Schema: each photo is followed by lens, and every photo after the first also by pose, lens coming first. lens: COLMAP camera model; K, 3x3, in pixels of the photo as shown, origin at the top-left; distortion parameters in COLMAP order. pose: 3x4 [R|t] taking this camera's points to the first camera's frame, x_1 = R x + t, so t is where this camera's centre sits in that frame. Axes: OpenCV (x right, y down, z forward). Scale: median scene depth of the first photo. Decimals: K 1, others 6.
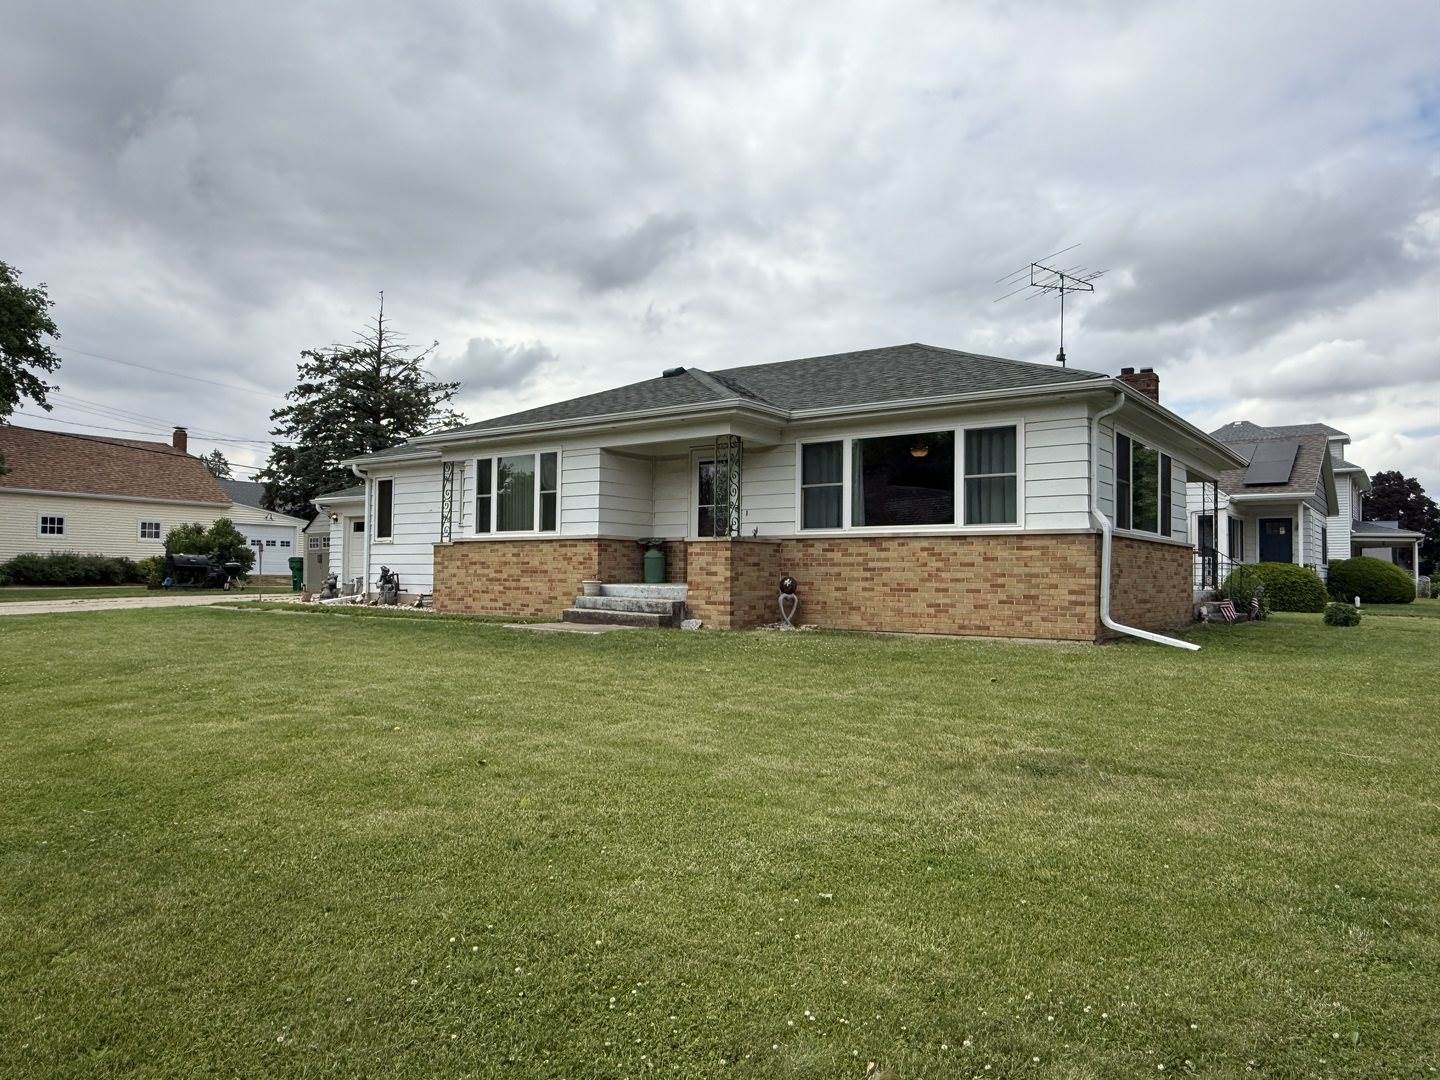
lens RADIAL K [[964.6, 0, 720.6], [0, 964.6, 538.0], [0, 0, 1]] dist [0.000490, -0.000343]
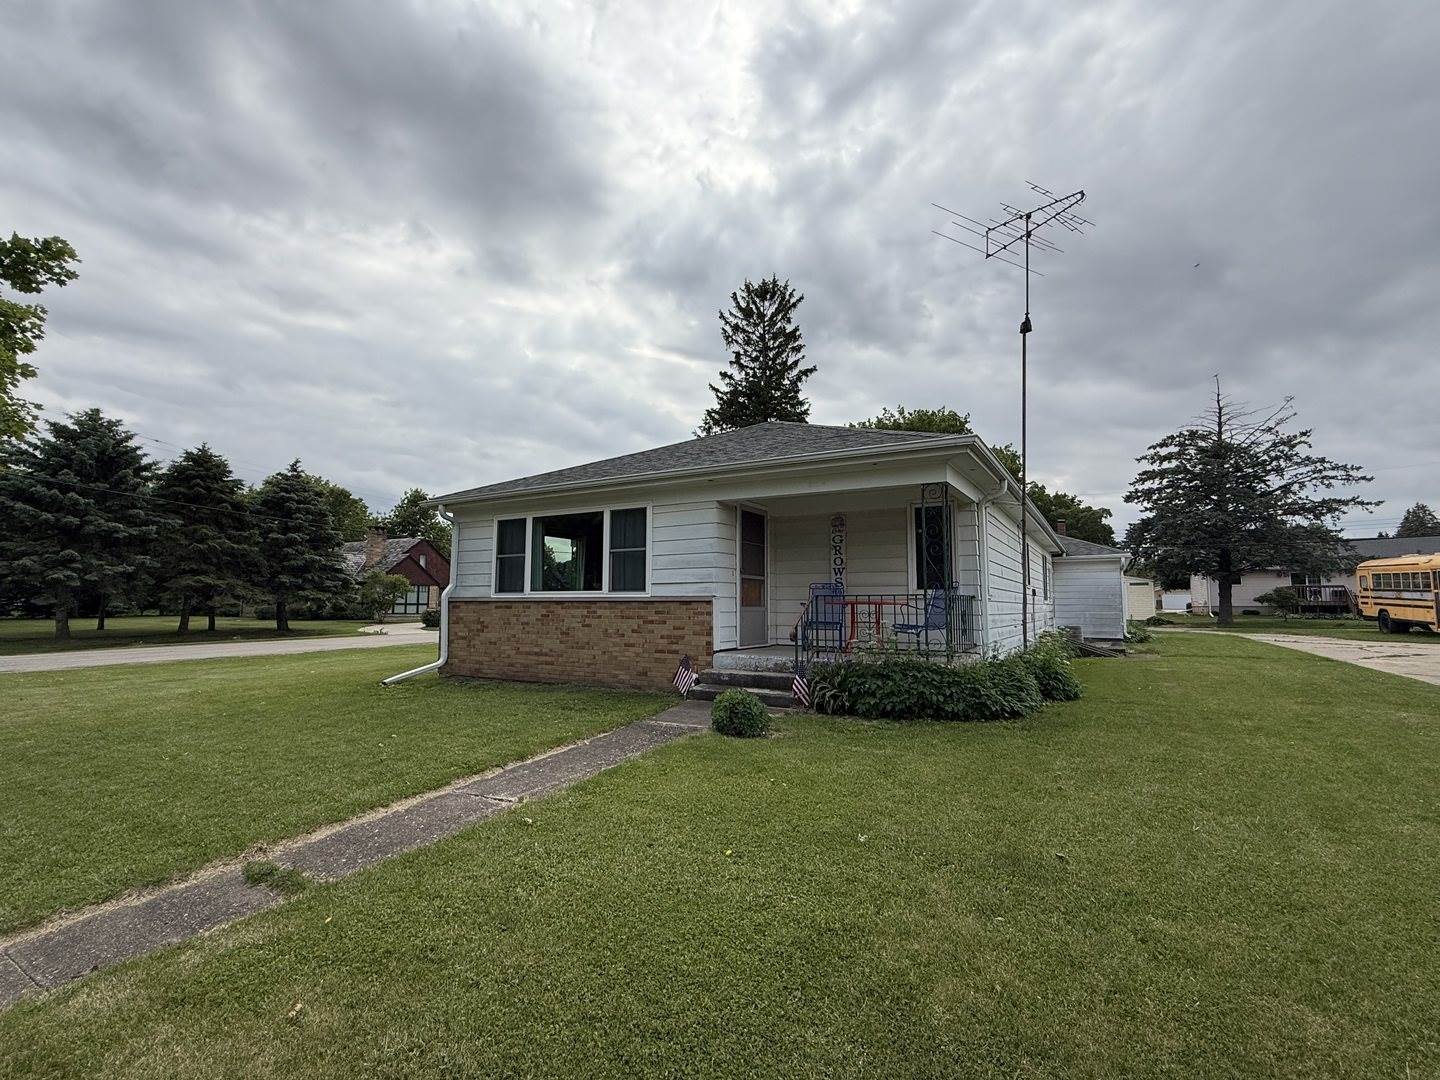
lens RADIAL K [[680.7, 0, 719.6], [0, 680.7, 546.4], [0, 0, 1]] dist [0.000974, -0.000017]
pose [[0.106662, -0.099878, -0.989266, 1.236349], [0.034686, 0.994710, -0.096688, 0.023761], [0.993690, -0.024001, 0.109562, 1.099196]]
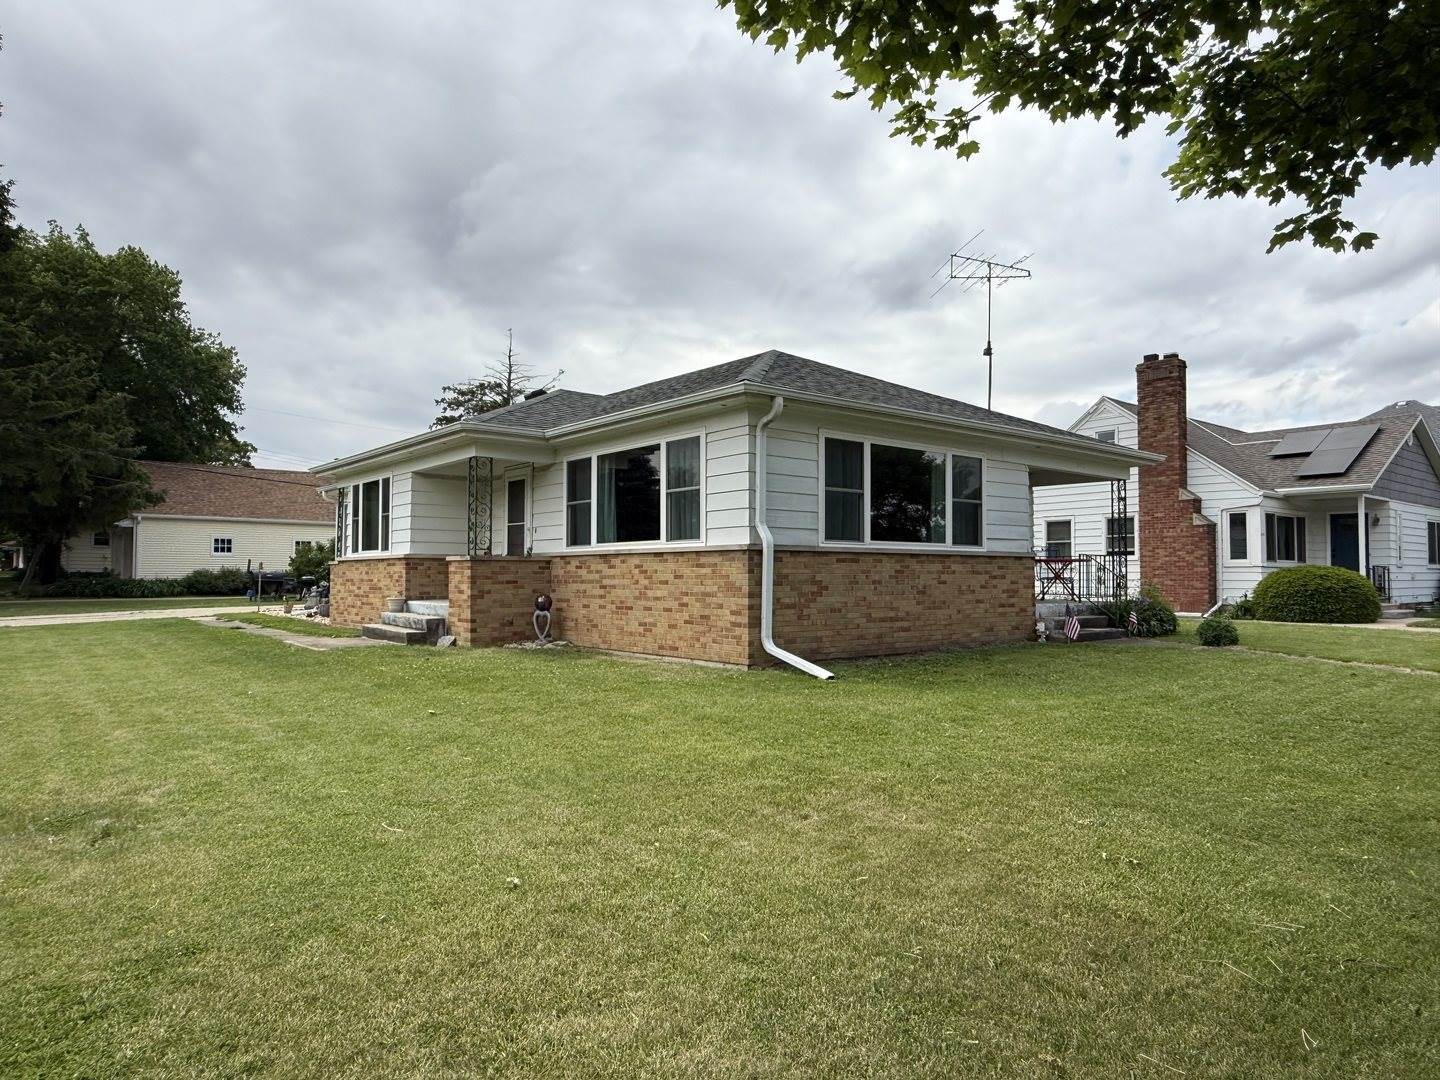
lens RADIAL K [[912.2, 0, 718.4], [0, 912.2, 542.0], [0, 0, 1]] dist [0.001873, 0.000352]
pose [[0.968710, -0.018685, -0.247492, 0.474992], [0.018861, 0.999821, -0.001660, -0.009091], [0.247478, -0.003060, 0.968889, 0.116449]]
